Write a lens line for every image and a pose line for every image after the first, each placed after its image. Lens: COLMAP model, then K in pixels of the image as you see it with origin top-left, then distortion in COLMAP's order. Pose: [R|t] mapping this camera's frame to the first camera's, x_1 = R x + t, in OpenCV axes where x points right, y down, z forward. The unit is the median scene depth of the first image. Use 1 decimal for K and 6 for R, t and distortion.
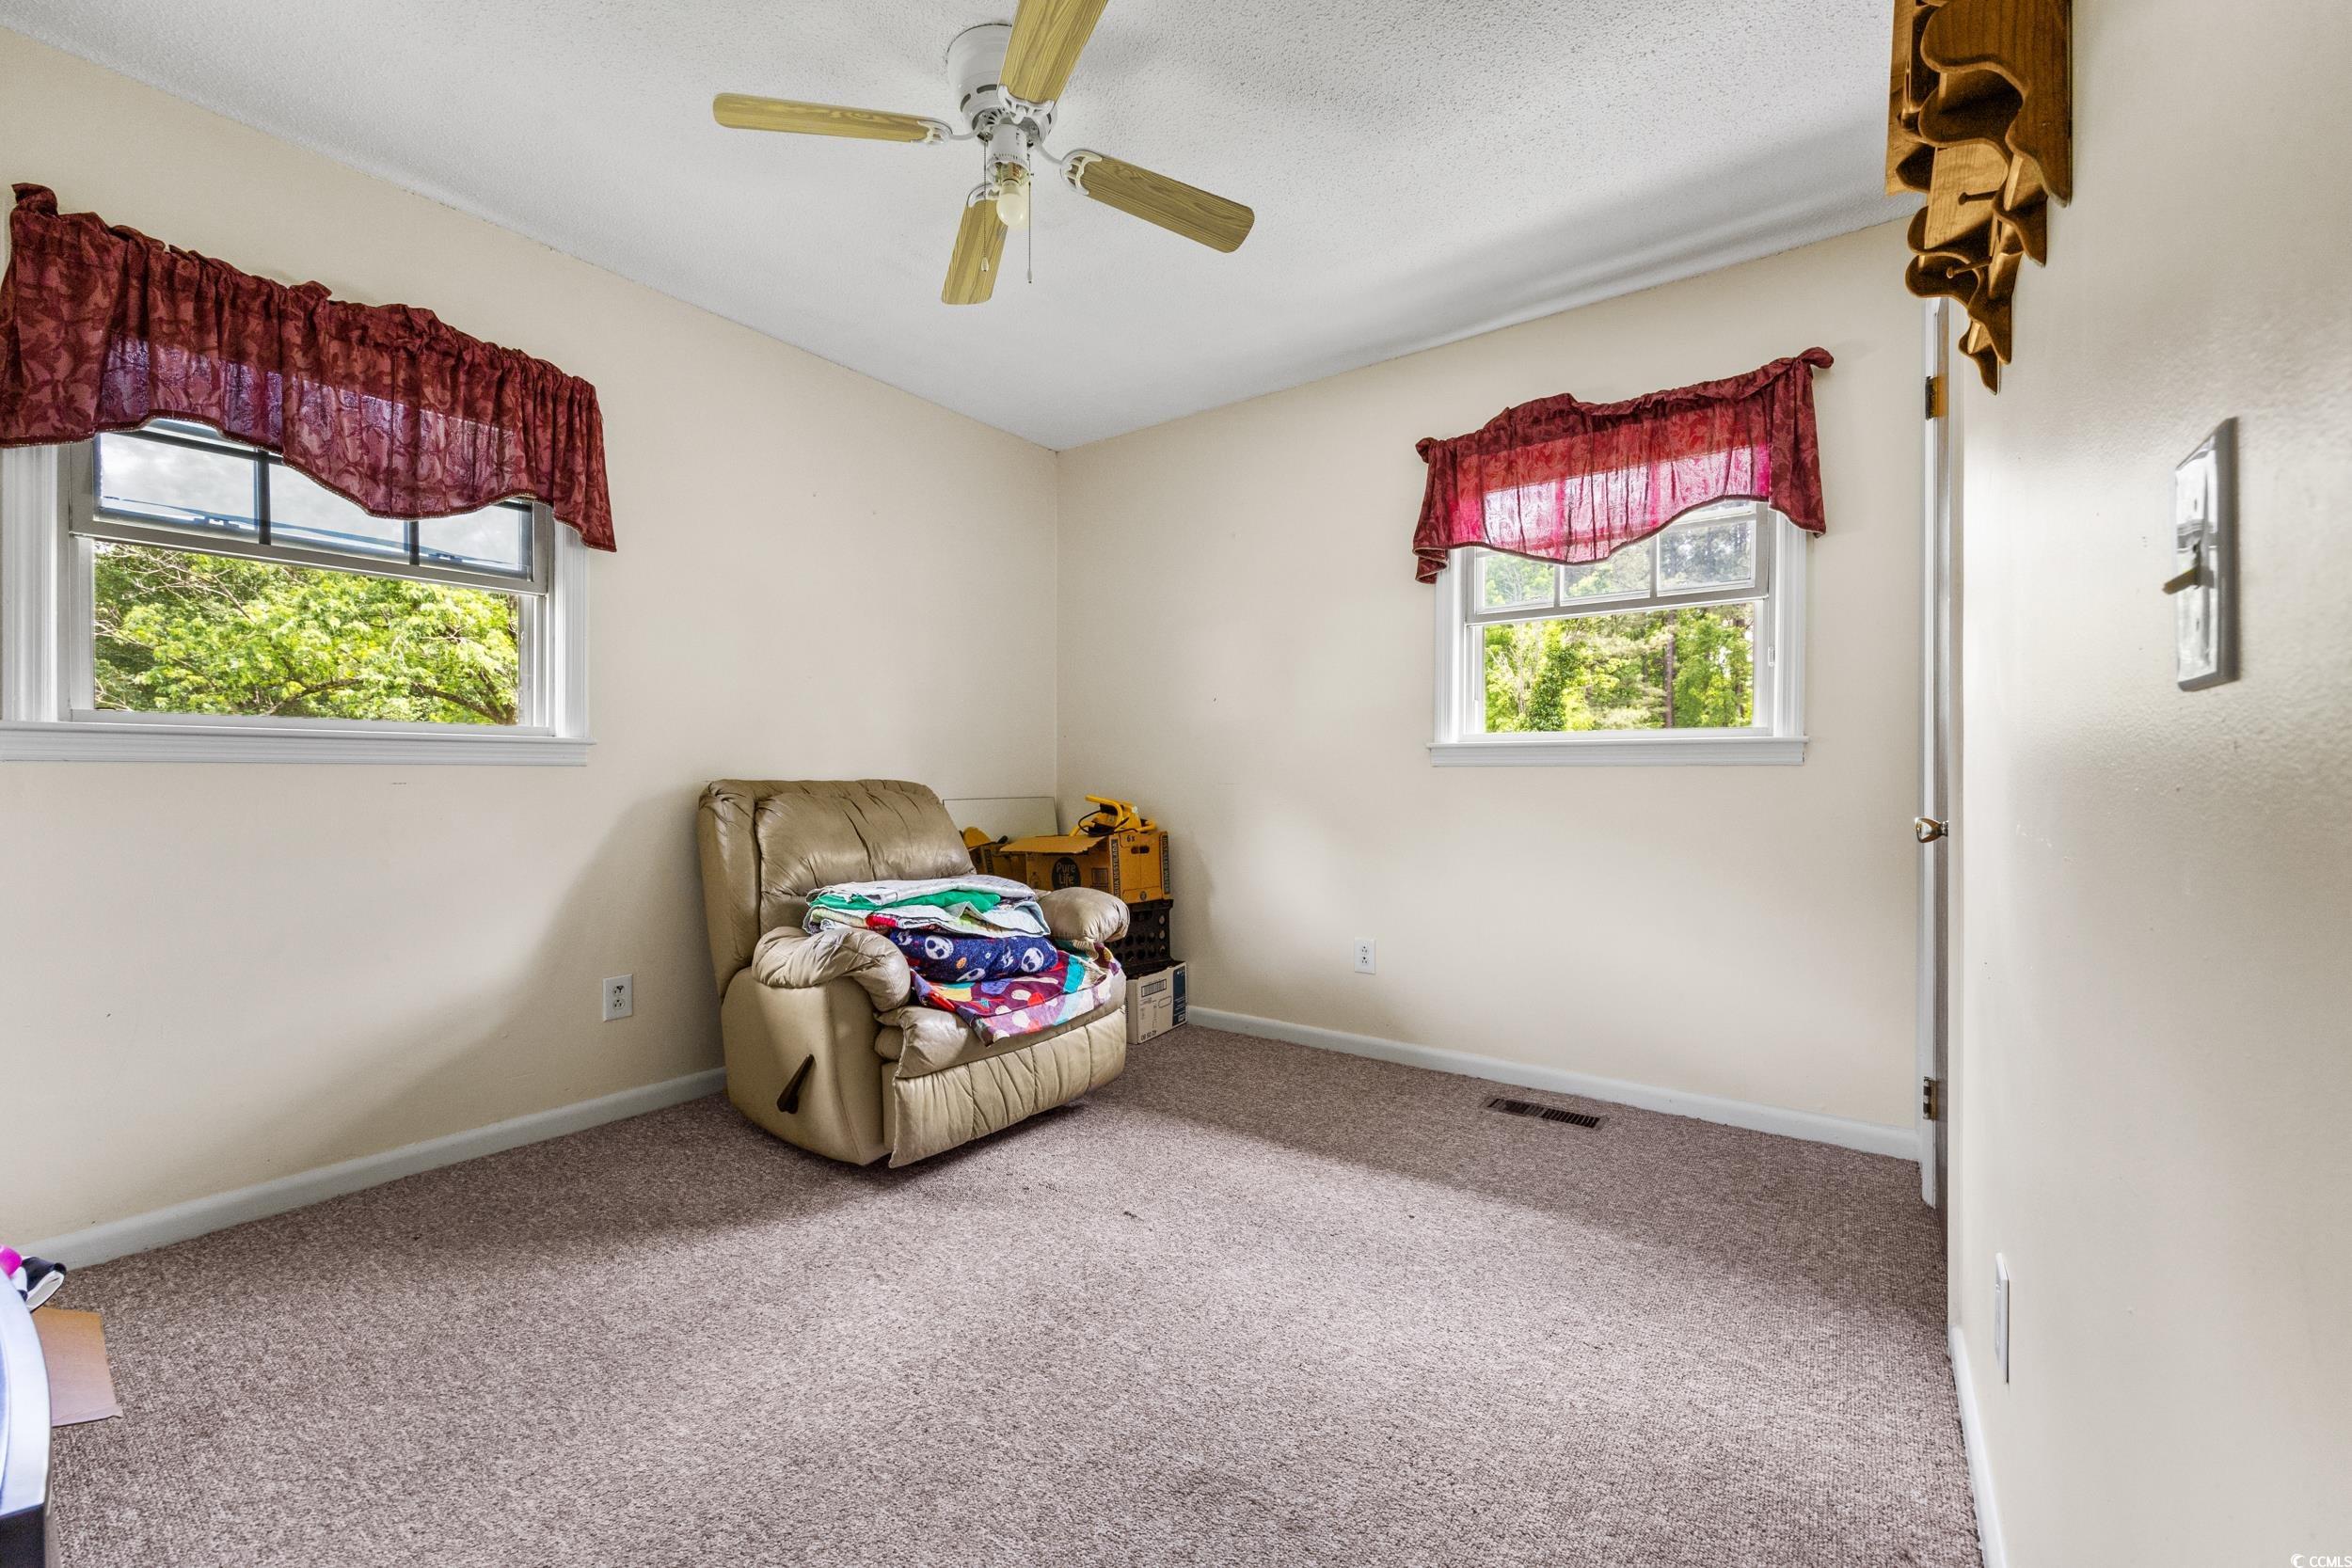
lens RADIAL K [[938.7, 0, 1166.8], [0, 938.7, 781.6], [0, 0, 1]] dist [-0.008453, 0.000703]
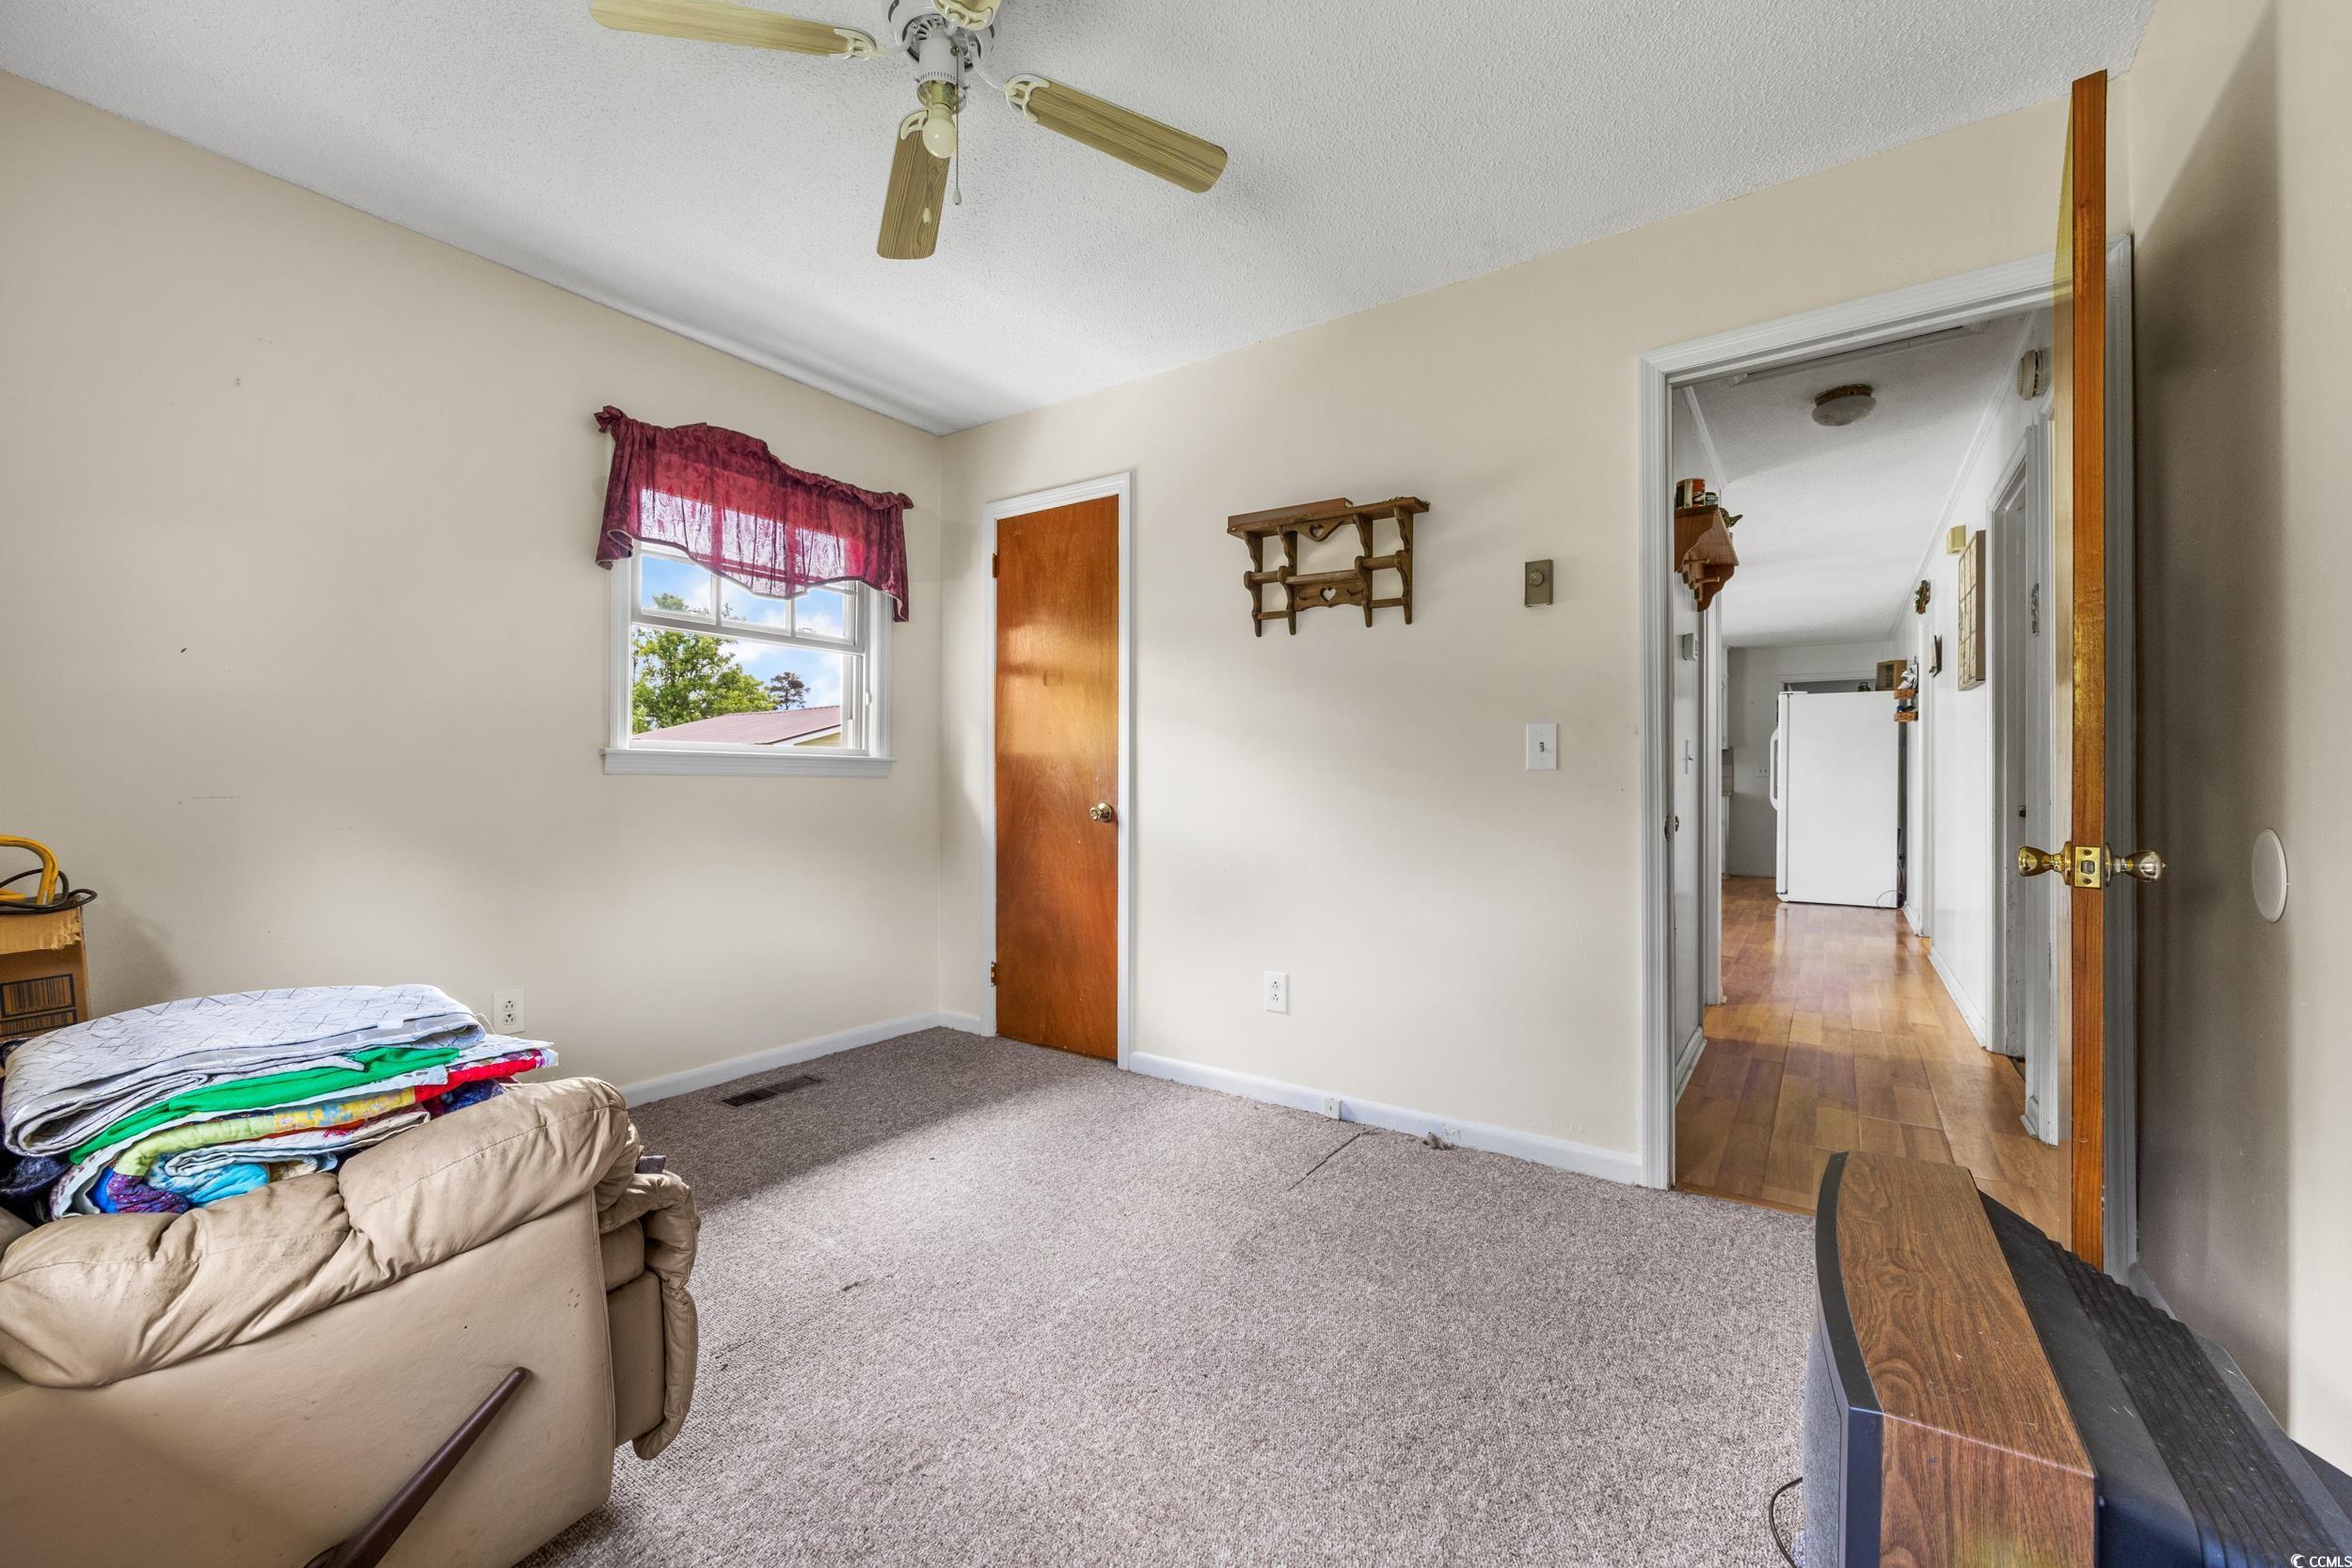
lens RADIAL K [[938.7, 0, 1177.8], [0, 938.7, 788.3], [0, 0, 1]] dist [-0.008453, 0.000703]
pose [[-0.033827, -0.003721, 0.999421, -0.715987], [0.004651, 0.999982, 0.003881, -0.004749], [-0.999417, 0.004780, -0.033809, 0.560081]]
